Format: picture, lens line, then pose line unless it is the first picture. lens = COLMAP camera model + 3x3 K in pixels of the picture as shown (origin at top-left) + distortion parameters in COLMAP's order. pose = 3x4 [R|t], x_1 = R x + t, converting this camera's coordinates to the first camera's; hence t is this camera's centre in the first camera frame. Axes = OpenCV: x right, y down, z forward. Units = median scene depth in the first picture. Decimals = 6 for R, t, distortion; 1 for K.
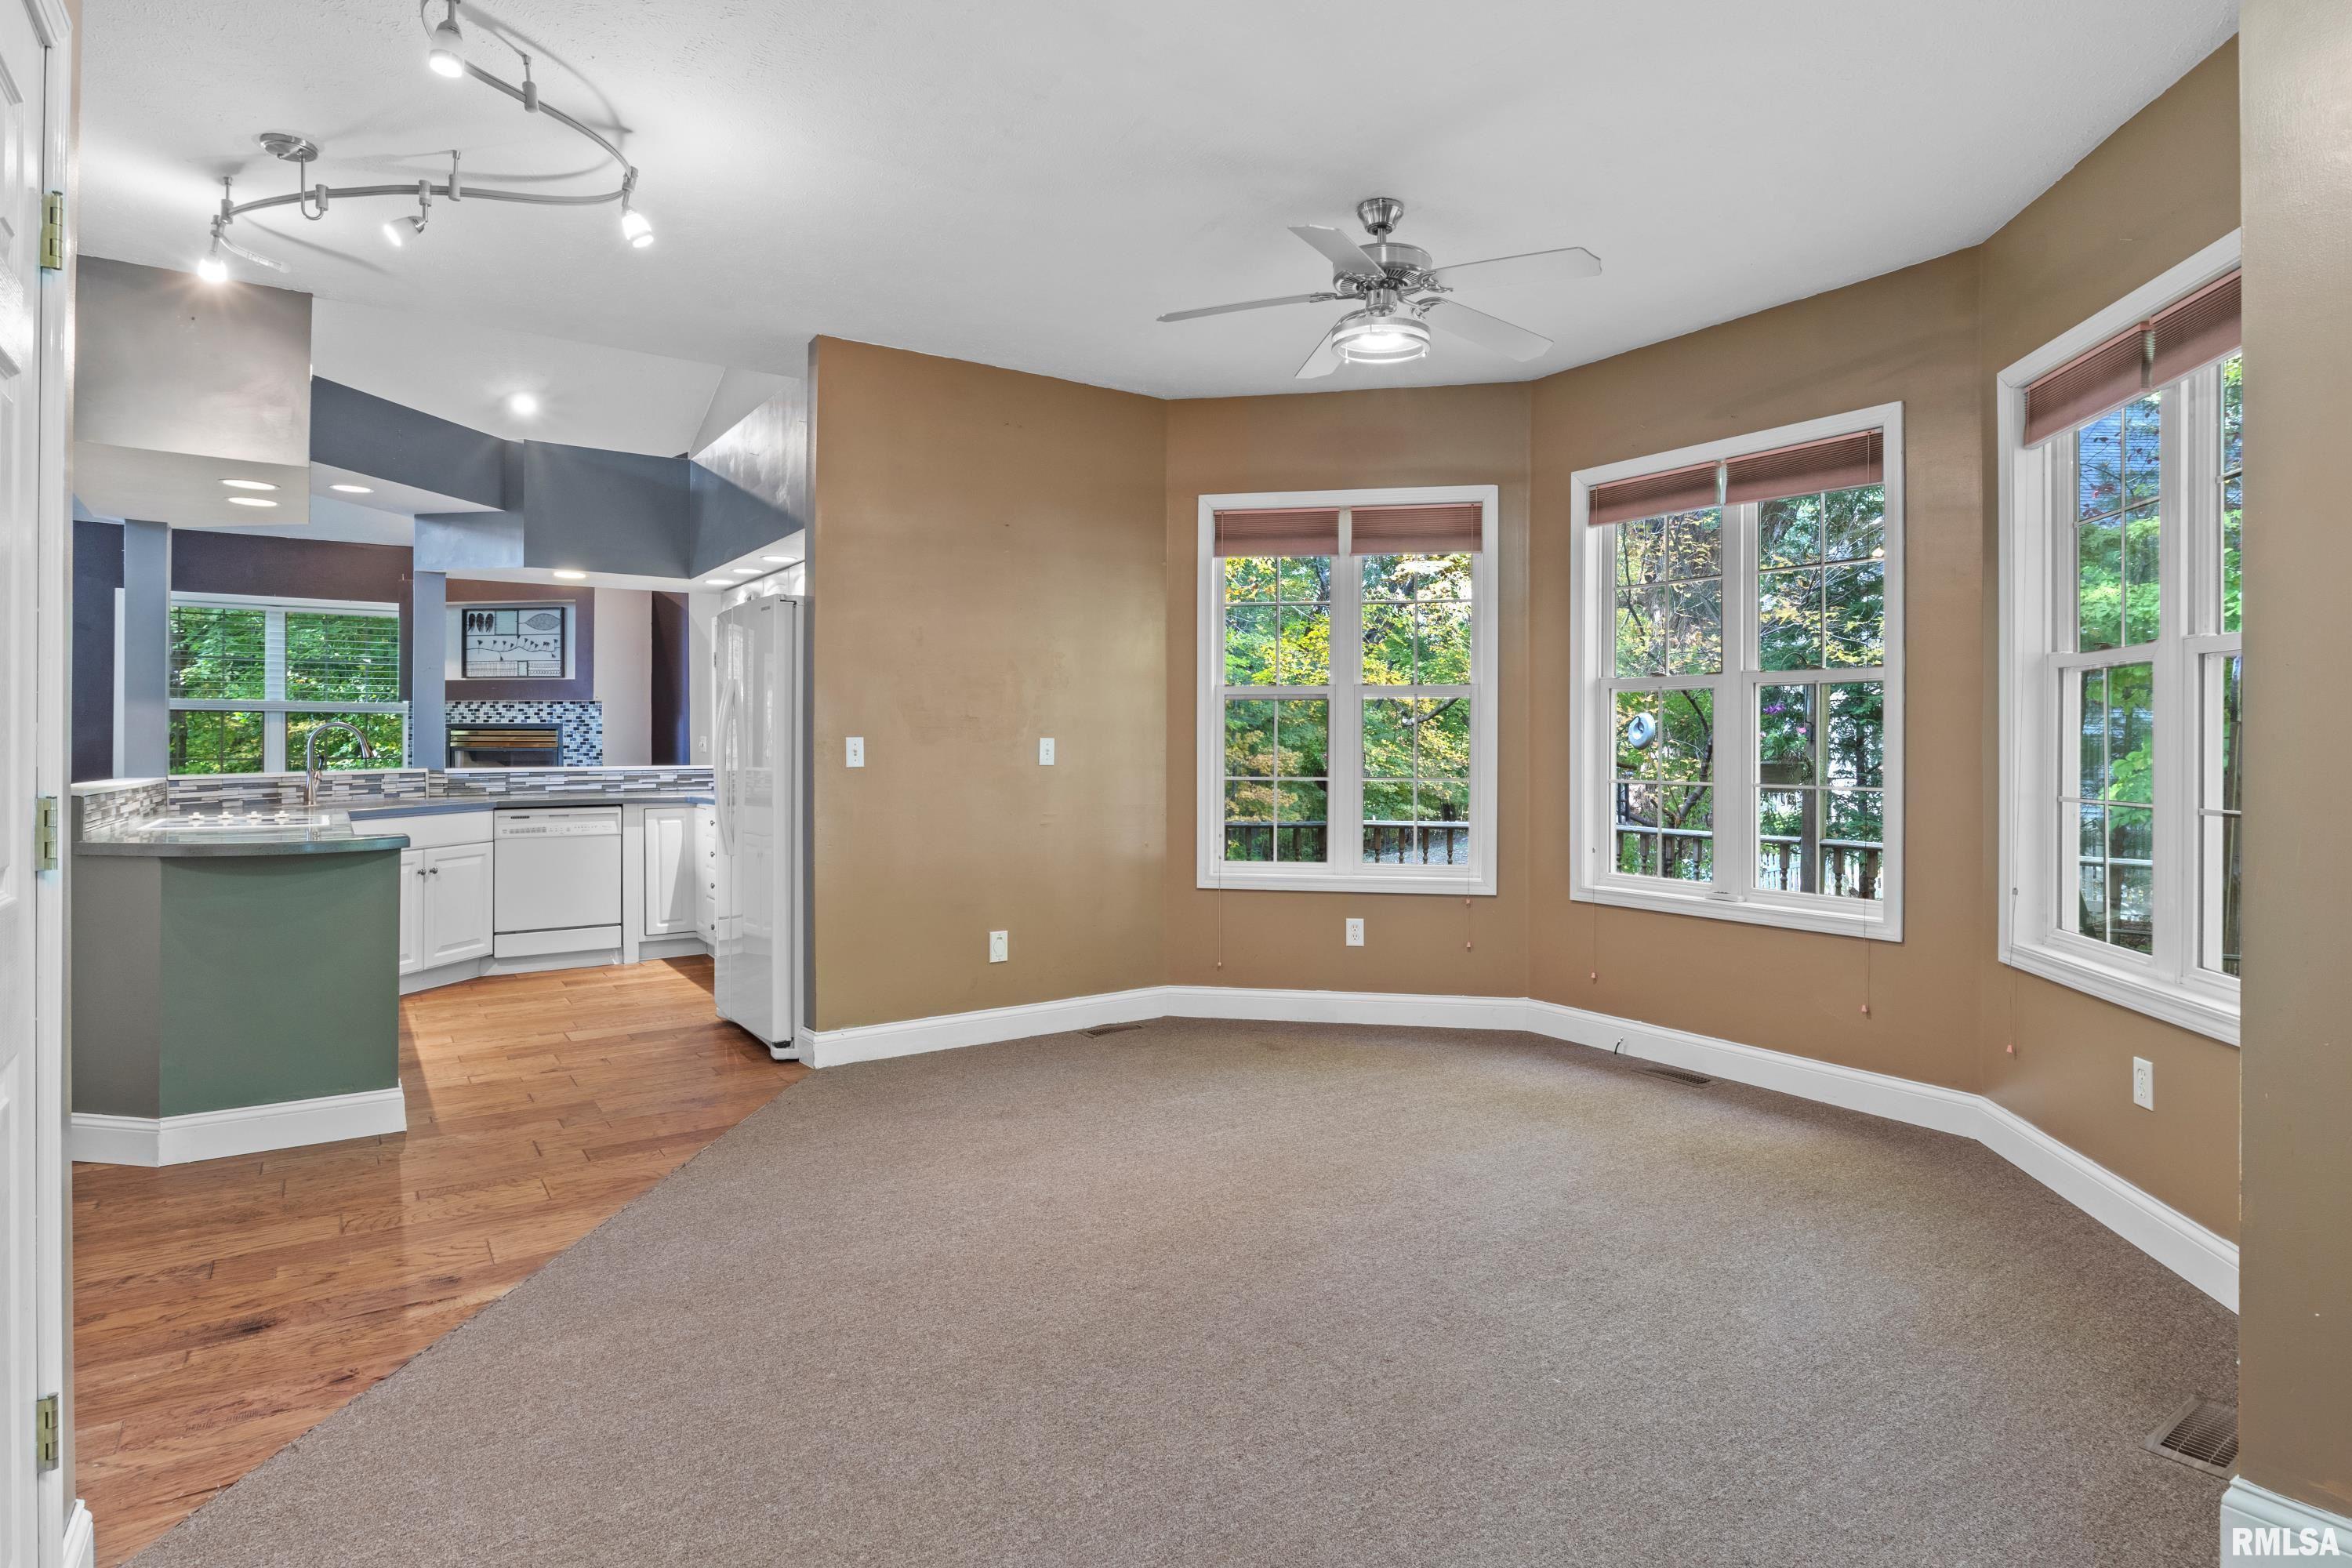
lens RADIAL K [[1236.2, 0, 1192.5], [0, 1236.2, 754.5], [0, 0, 1]] dist [-0.002191, -0.000409]
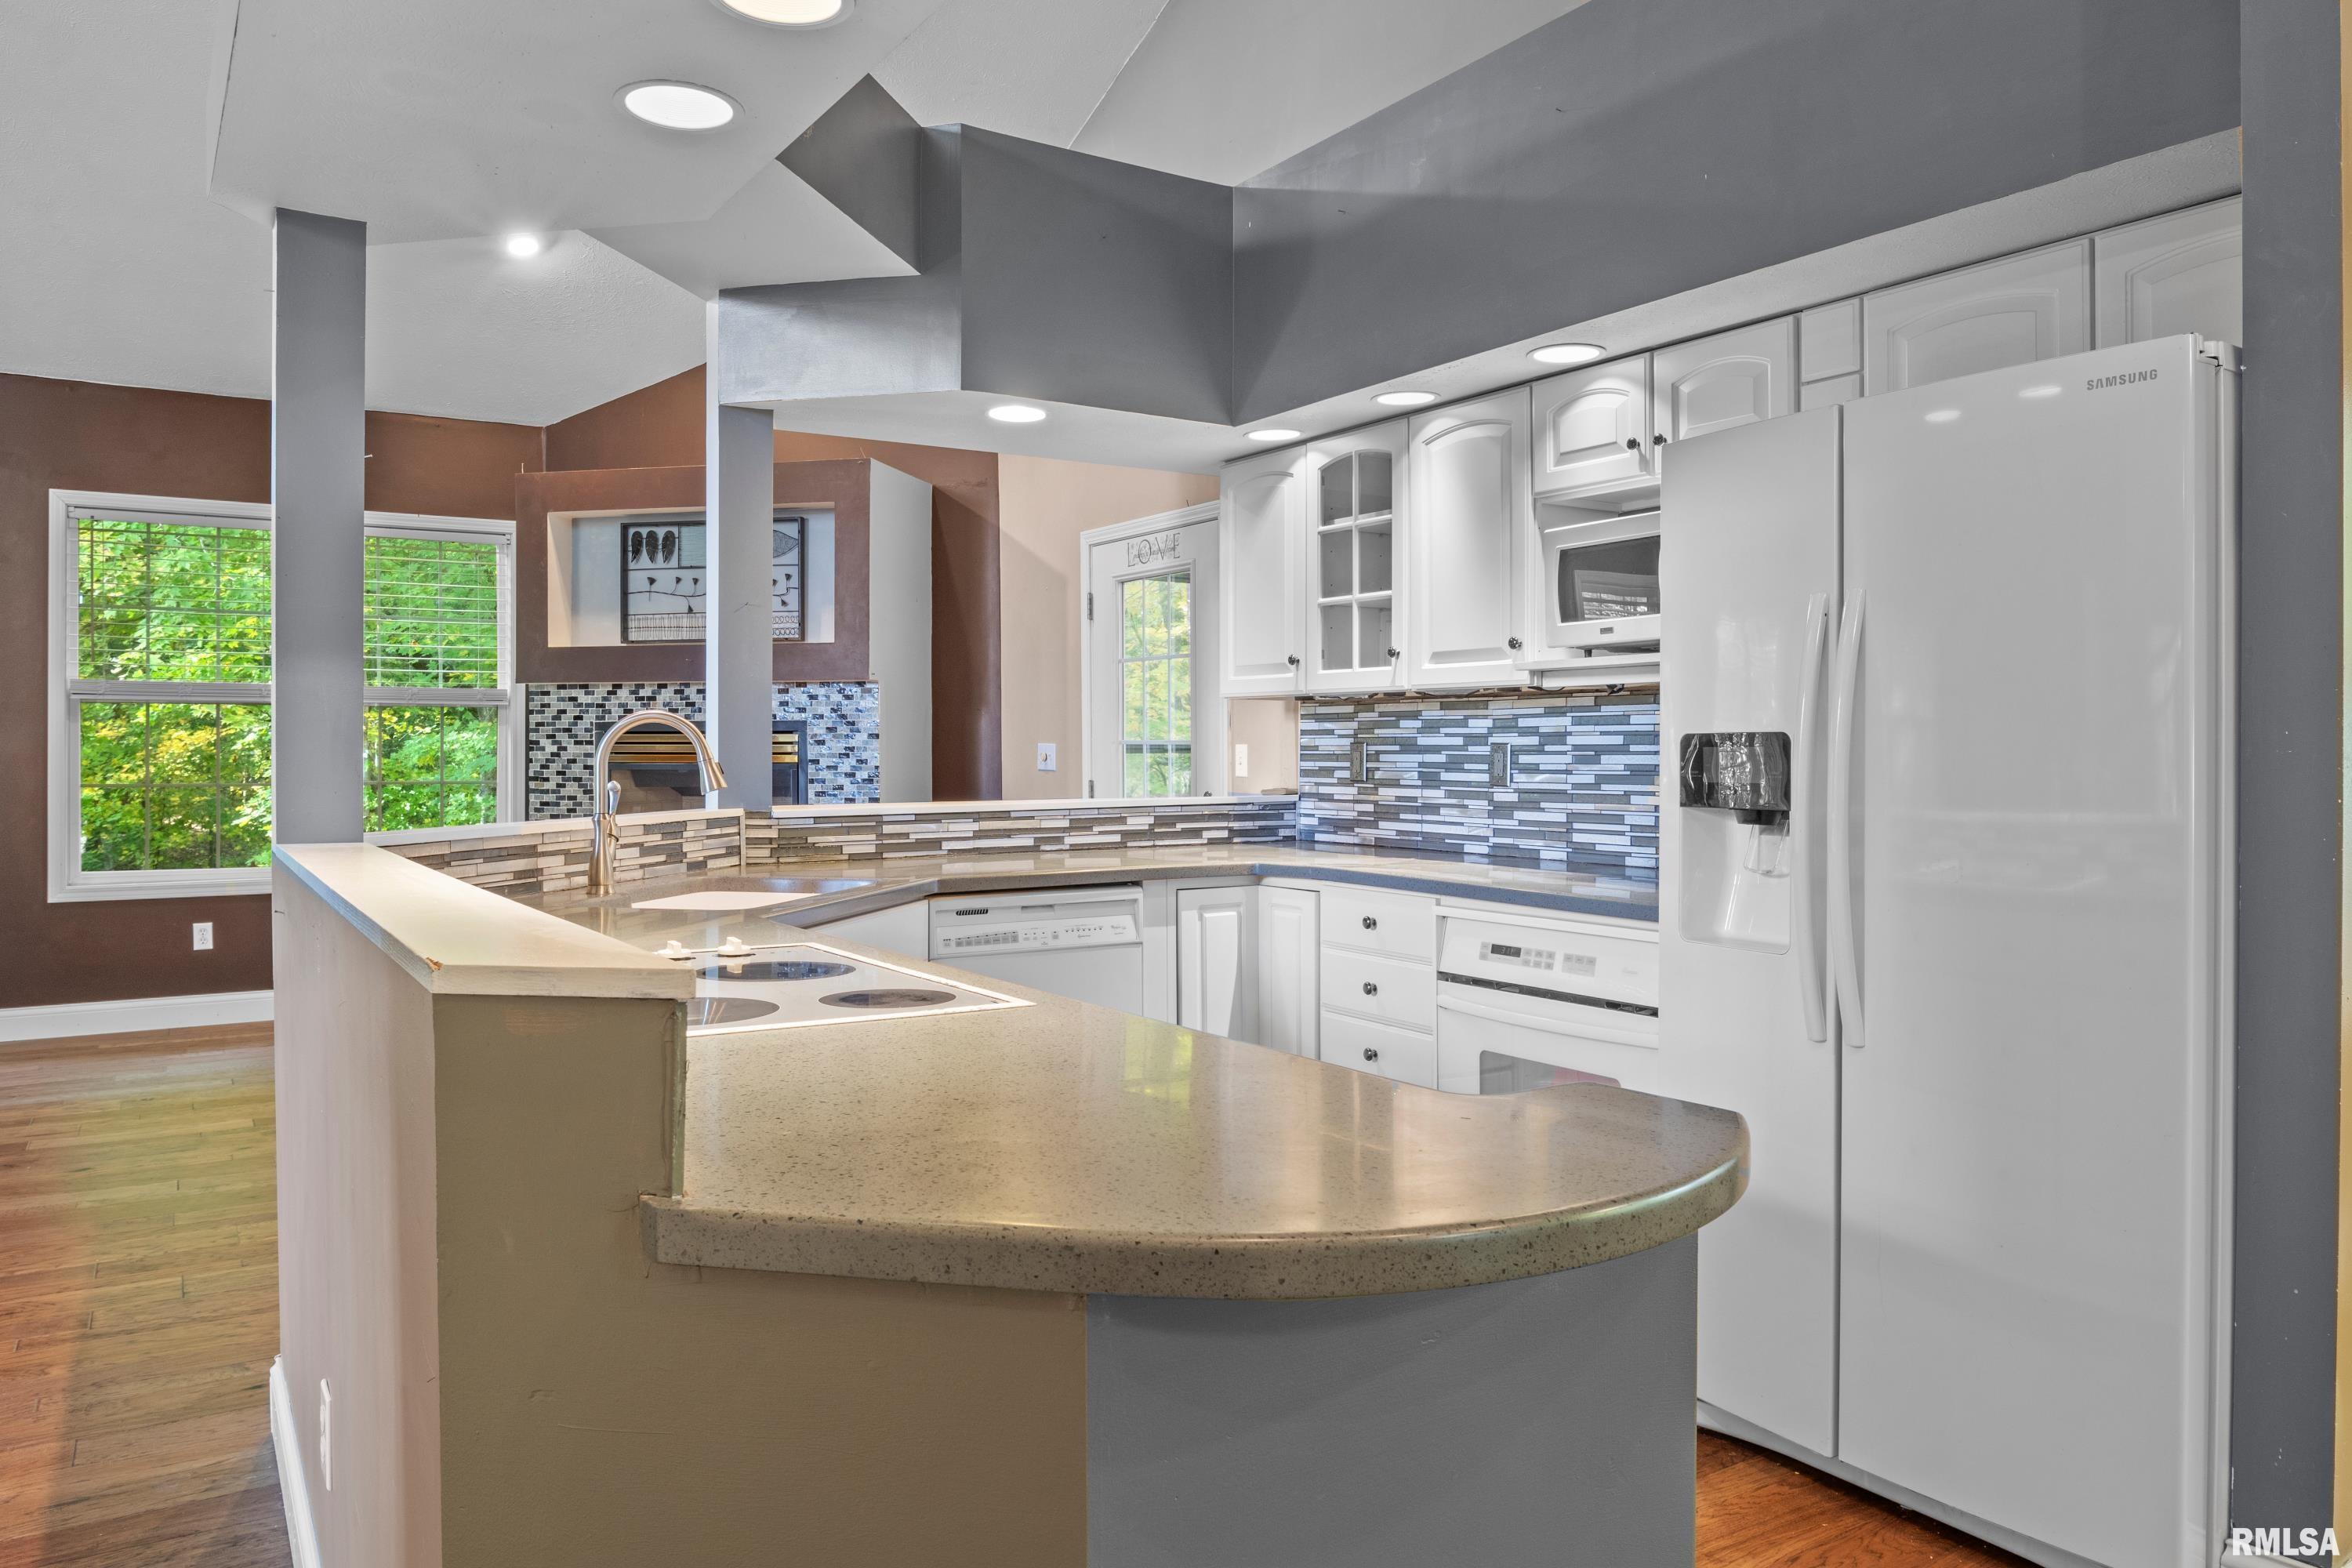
lens RADIAL K [[1569.7, 0, 1176.1], [0, 1569.7, 765.1], [0, 0, 1]] dist [-0.008716, -0.000652]
pose [[0.999606, -0.003550, -0.027851, -0.319637], [0.003540, 0.999994, -0.000434, -0.003815], [0.027852, 0.000335, 0.999612, 0.281703]]
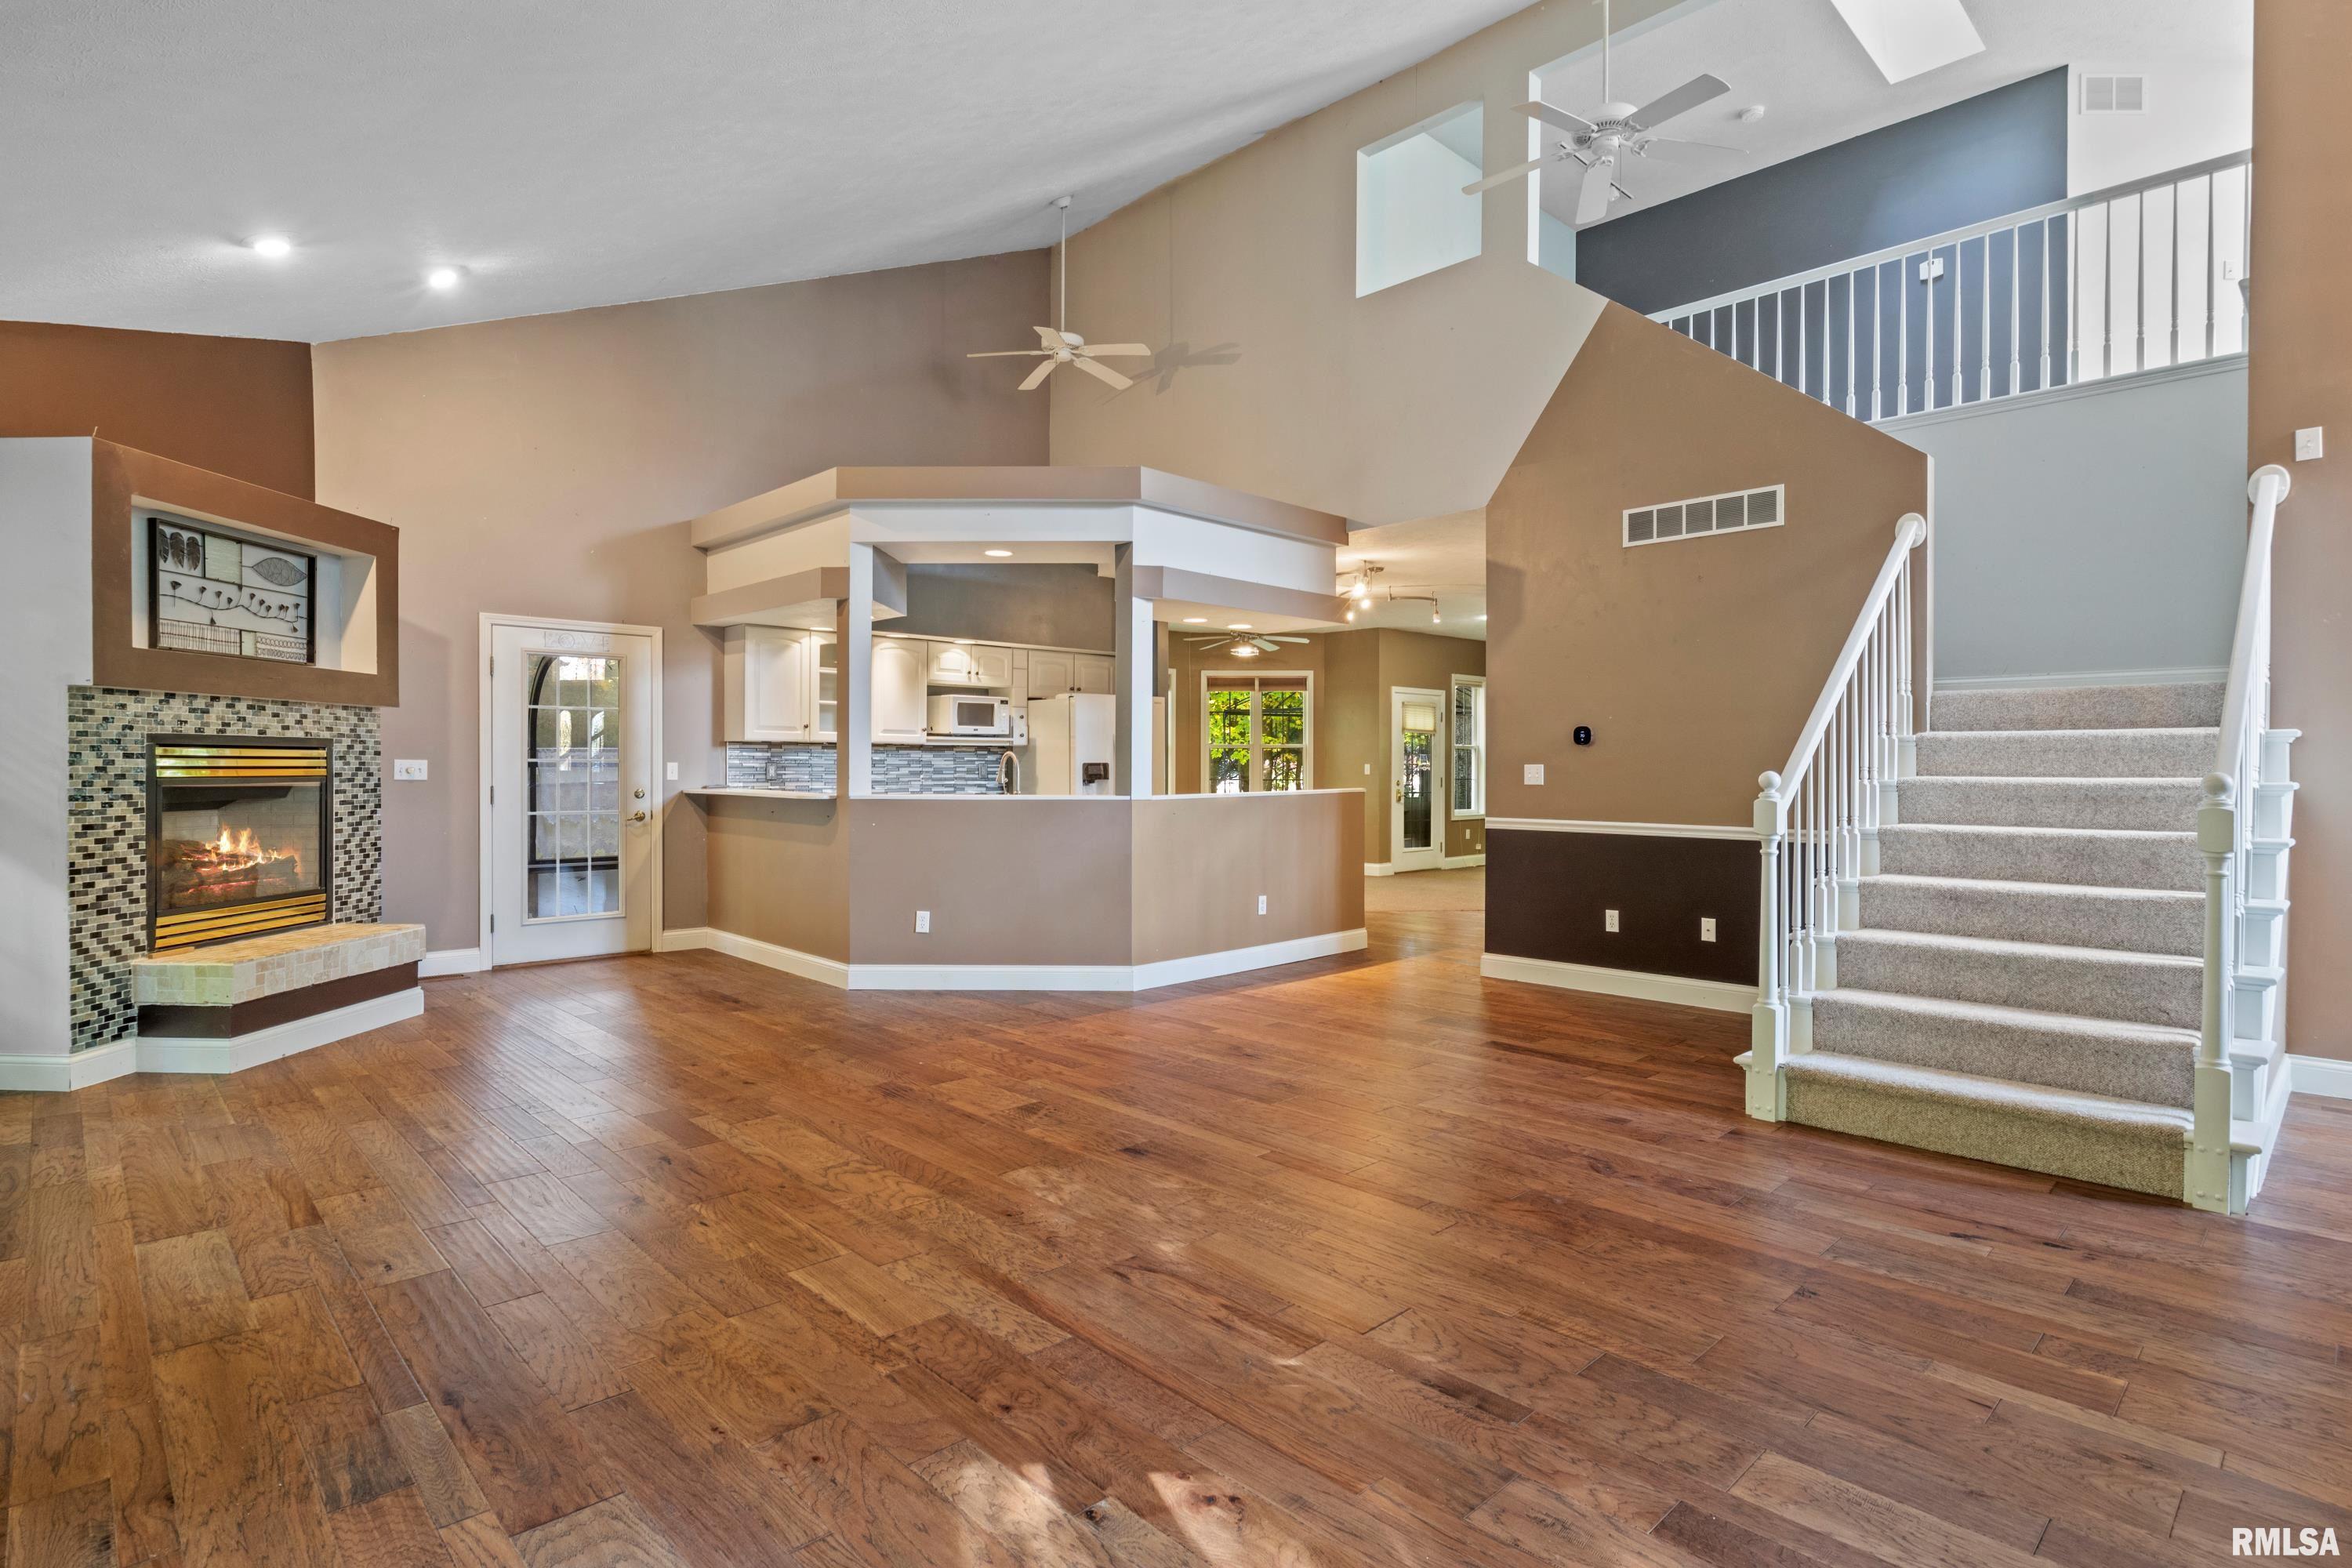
lens RADIAL K [[1175.0, 0, 1181.0], [0, 1175.0, 776.7], [0, 0, 1]] dist [-0.000445, -0.002010]
pose [[-0.165316, -0.012537, 0.986161, -1.189925], [0.006548, 0.999883, 0.013809, -0.010922], [-0.986219, 0.008740, -0.165215, 0.664707]]
